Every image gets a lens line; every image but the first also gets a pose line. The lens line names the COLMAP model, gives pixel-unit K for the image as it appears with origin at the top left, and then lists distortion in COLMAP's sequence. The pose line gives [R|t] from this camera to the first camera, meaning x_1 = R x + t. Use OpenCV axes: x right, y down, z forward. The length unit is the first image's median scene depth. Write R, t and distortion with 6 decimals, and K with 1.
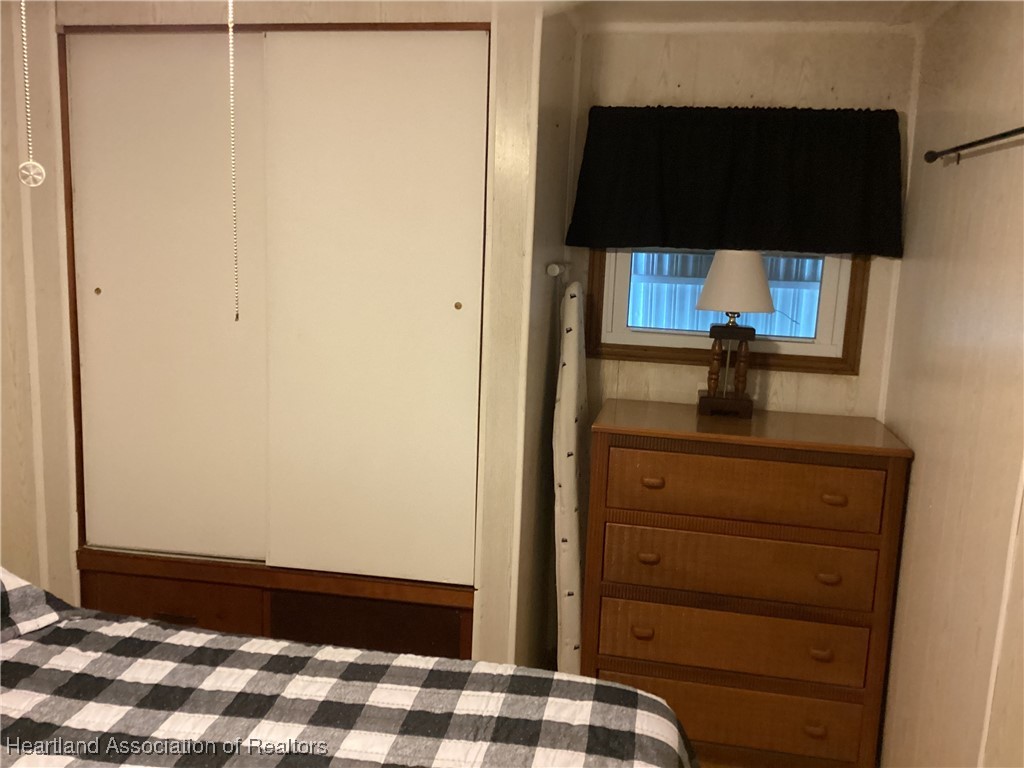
lens RADIAL K [[927.4, 0, 510.5], [0, 927.4, 379.7], [0, 0, 1]] dist [0.056990, -0.084969]
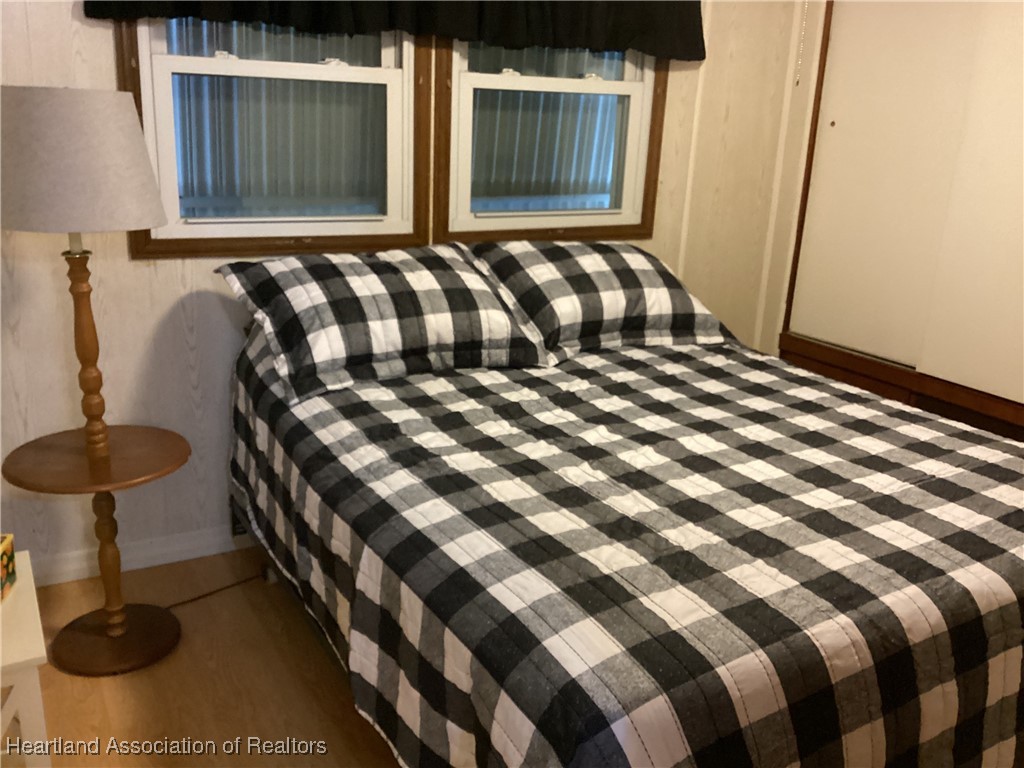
lens RADIAL K [[927.4, 0, 515.3], [0, 927.4, 382.4], [0, 0, 1]] dist [0.056990, -0.084969]
pose [[0.661098, 0.218773, -0.717696, 0.336391], [-0.135507, 0.975630, 0.172578, 0.115450], [0.737961, -0.016838, 0.674633, -0.187445]]
